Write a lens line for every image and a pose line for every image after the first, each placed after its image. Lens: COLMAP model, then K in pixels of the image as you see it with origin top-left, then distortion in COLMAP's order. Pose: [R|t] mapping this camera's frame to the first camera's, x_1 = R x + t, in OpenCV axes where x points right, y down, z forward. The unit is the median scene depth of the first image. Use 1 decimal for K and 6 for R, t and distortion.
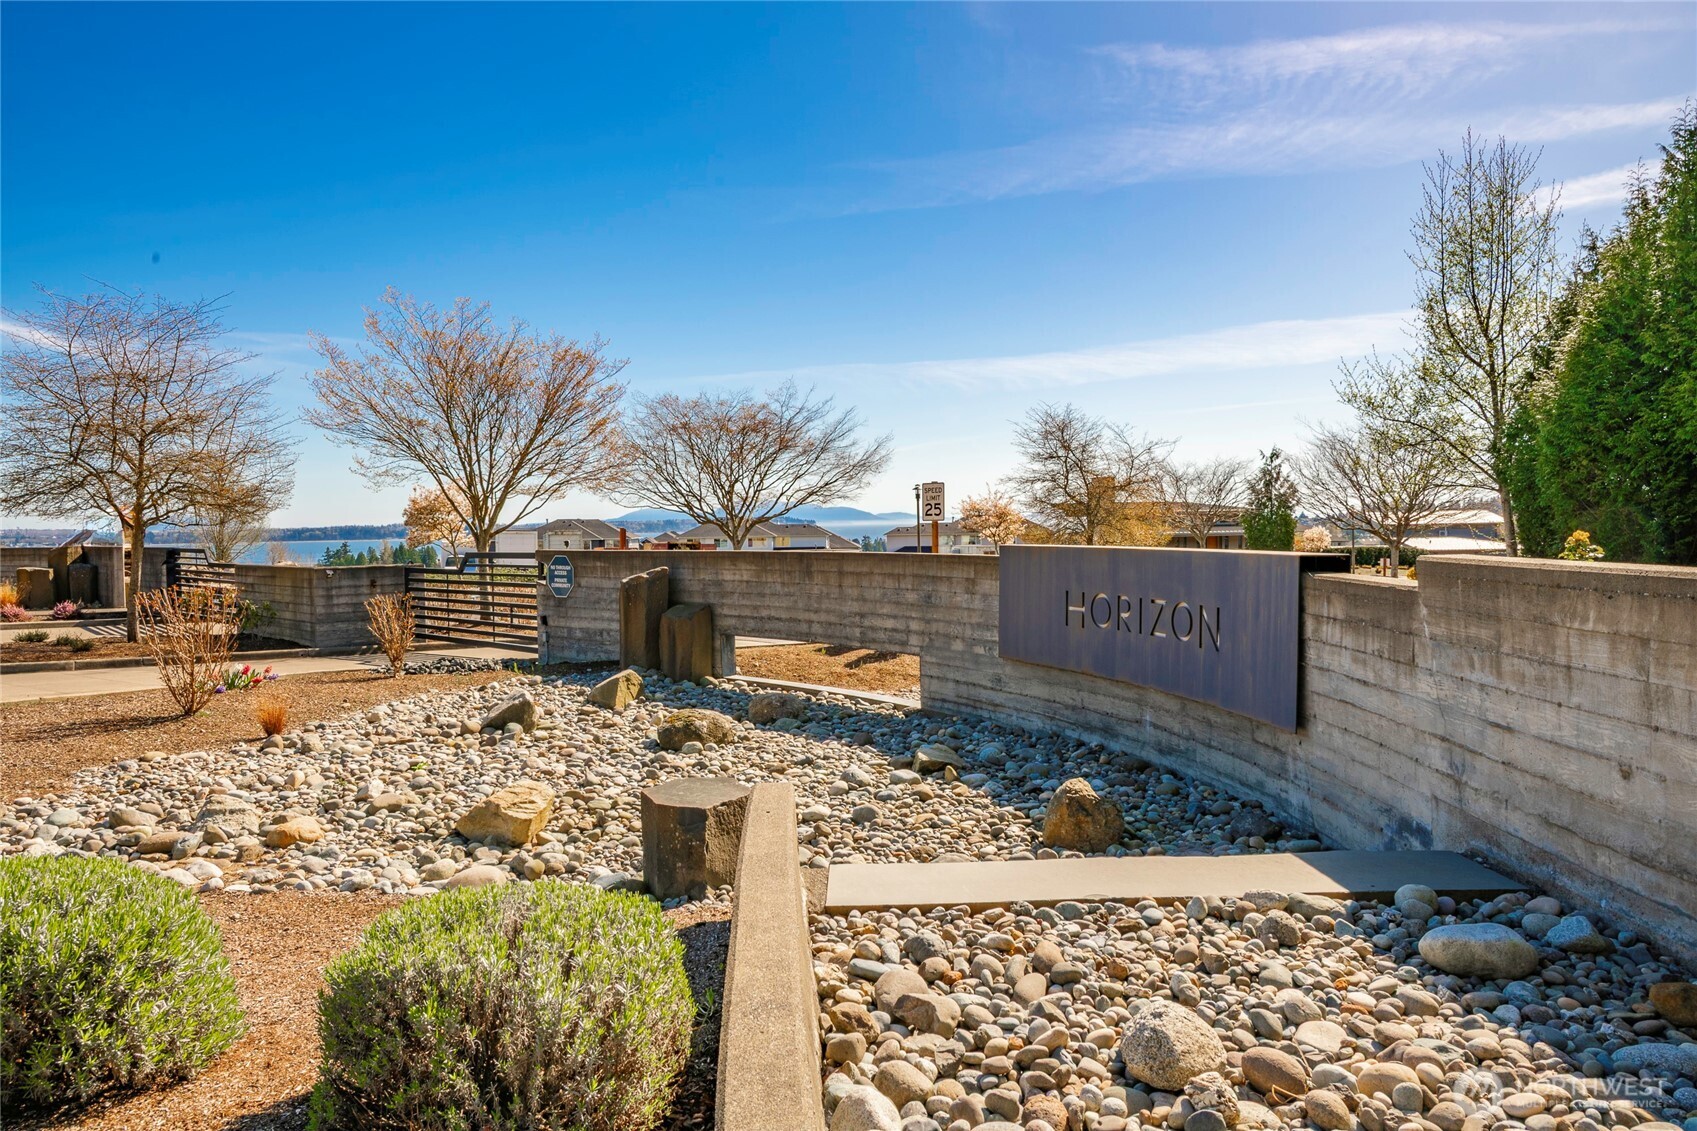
lens RADIAL K [[1151.3, 0, 853.5], [0, 1151.3, 573.8], [0, 0, 1]] dist [0.023035, -0.001539]
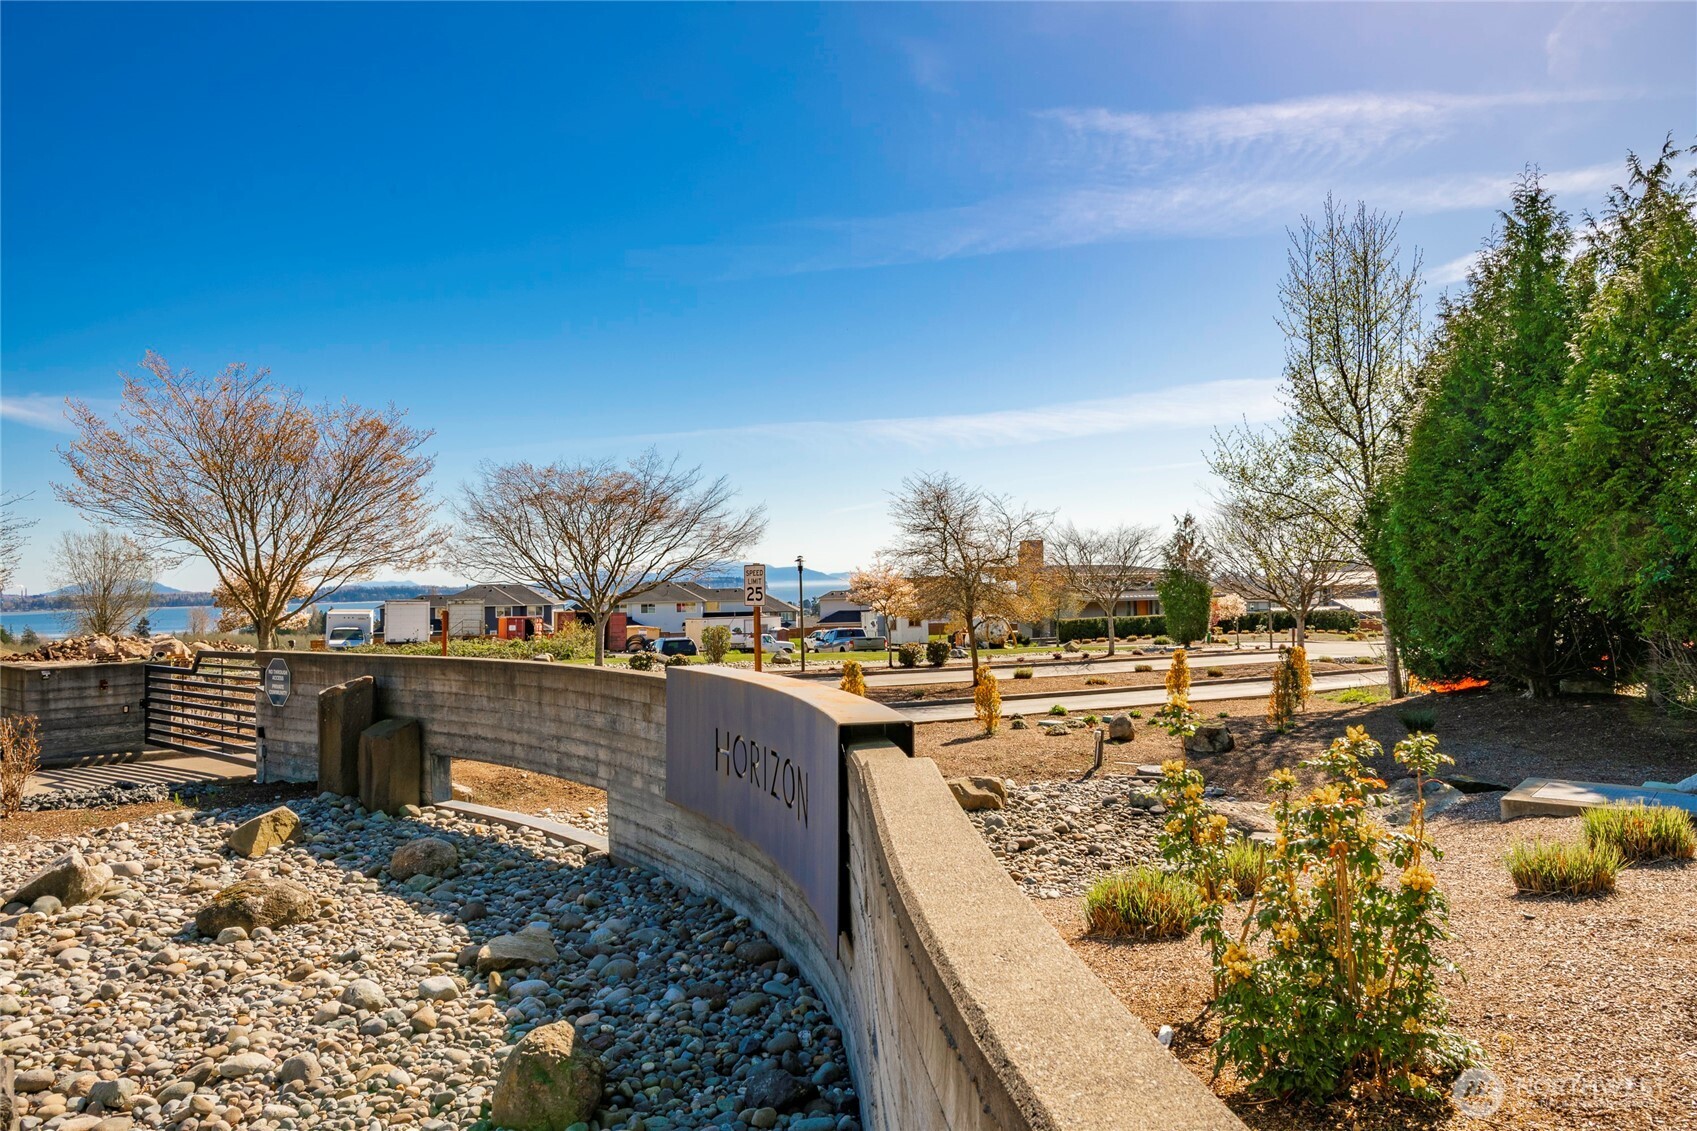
lens RADIAL K [[1151.3, 0, 888.2], [0, 1151.3, 577.8], [0, 0, 1]] dist [0.023035, -0.001539]
pose [[0.999076, -0.005455, 0.042642, 0.099591], [0.007278, 0.999061, -0.042707, -0.020817], [-0.042369, 0.042978, 0.998177, 0.057663]]
